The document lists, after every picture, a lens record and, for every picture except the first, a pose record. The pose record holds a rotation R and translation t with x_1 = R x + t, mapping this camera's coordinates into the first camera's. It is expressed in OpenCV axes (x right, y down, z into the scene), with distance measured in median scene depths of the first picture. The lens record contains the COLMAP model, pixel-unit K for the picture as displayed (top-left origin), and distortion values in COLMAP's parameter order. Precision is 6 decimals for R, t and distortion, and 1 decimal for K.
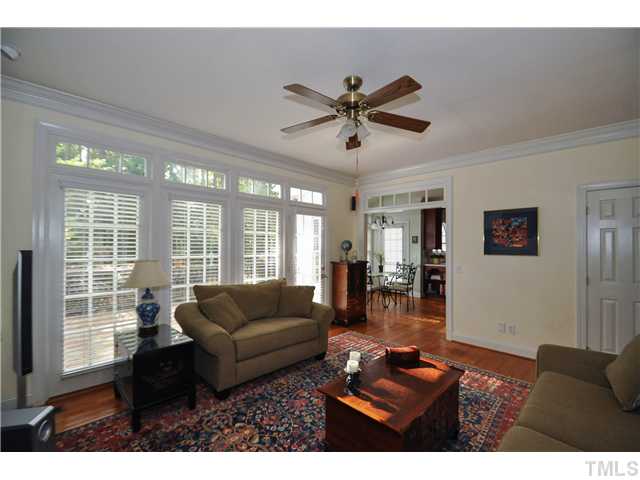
lens RADIAL K [[281.4, 0, 321.6], [0, 281.4, 246.6], [0, 0, 1]] dist [-0.002012, -0.000234]
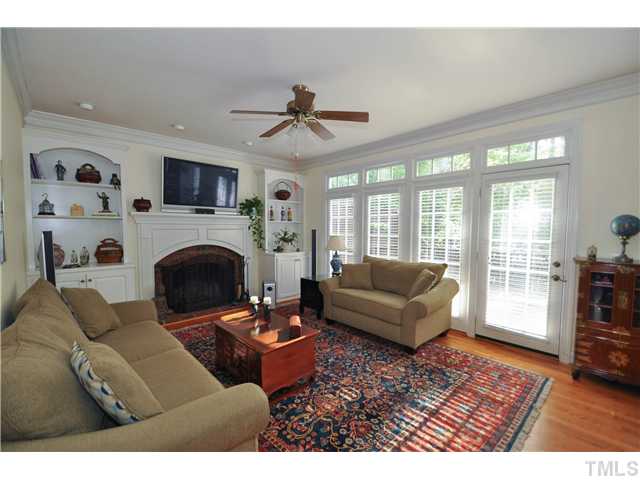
lens RADIAL K [[281.4, 0, 319.5], [0, 281.4, 240.6], [0, 0, 1]] dist [-0.002012, -0.000234]
pose [[-0.040652, 0.049831, -0.997930, 0.673481], [0.002801, 0.998757, 0.049758, -0.005045], [0.999169, -0.000773, -0.040741, 0.563681]]
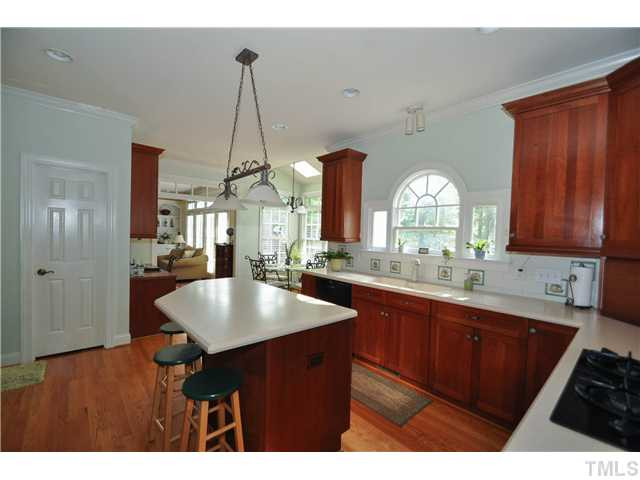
lens RADIAL K [[281.4, 0, 323.8], [0, 281.4, 244.4], [0, 0, 1]] dist [-0.002012, -0.000234]
pose [[-0.043124, 0.028245, -0.998670, 1.611926], [-0.032627, 0.999027, 0.029664, 0.001721], [0.998537, 0.033863, -0.042161, 1.718820]]
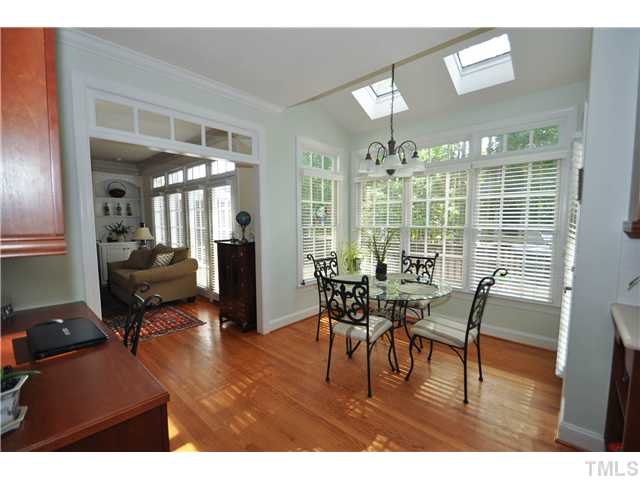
lens RADIAL K [[281.4, 0, 326.5], [0, 281.4, 241.2], [0, 0, 1]] dist [-0.002012, -0.000234]
pose [[0.074210, 0.076682, -0.994290, 0.958998], [0.006585, 0.996980, 0.077381, -0.003085], [0.997221, -0.012289, 0.073481, 1.323178]]
